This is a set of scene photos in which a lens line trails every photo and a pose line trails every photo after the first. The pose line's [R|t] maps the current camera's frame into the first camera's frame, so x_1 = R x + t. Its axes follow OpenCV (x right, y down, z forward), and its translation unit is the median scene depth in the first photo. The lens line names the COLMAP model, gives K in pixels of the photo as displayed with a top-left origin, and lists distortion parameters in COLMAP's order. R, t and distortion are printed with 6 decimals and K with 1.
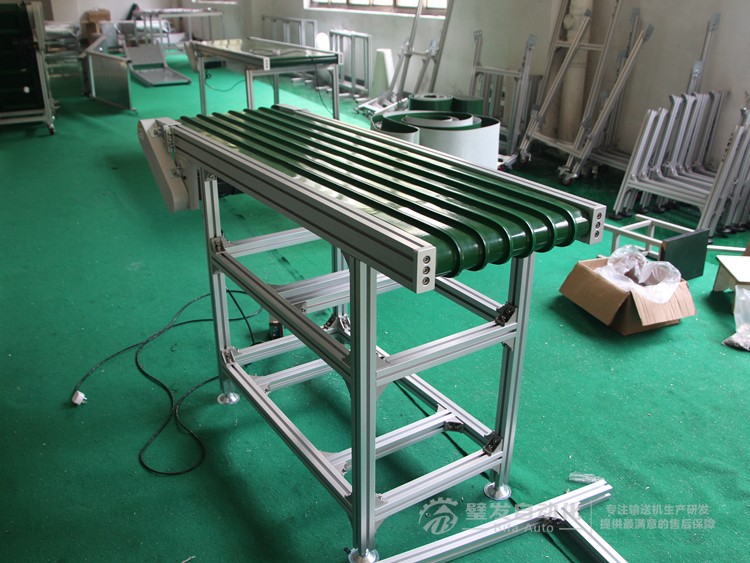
lens RADIAL K [[685.3, 0, 375.0], [0, 685.3, 281.5], [0, 0, 1]] dist [-0.190479, 0.152874]
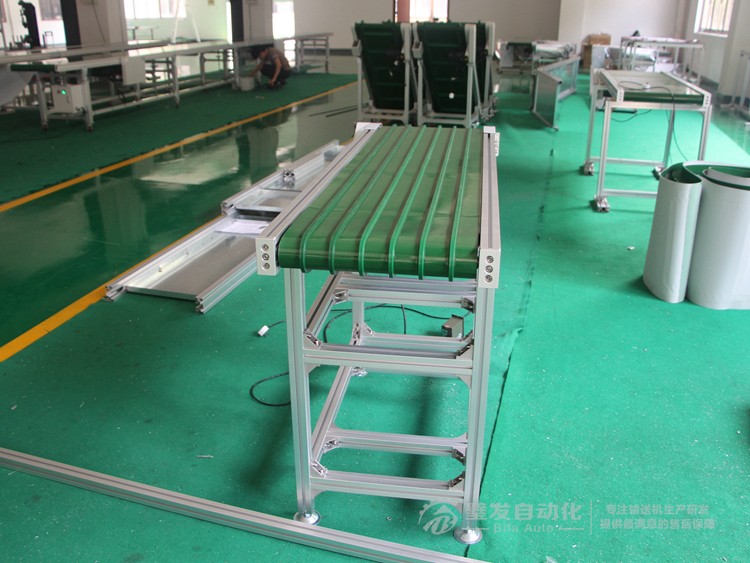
lens RADIAL K [[685.3, 0, 375.0], [0, 685.3, 281.5], [0, 0, 1]] dist [-0.190479, 0.152874]
pose [[0.743014, 0.244990, -0.622824, 0.162539], [-0.266961, 0.961846, 0.059868, -0.015905], [0.613728, 0.121787, 0.780068, 0.035687]]
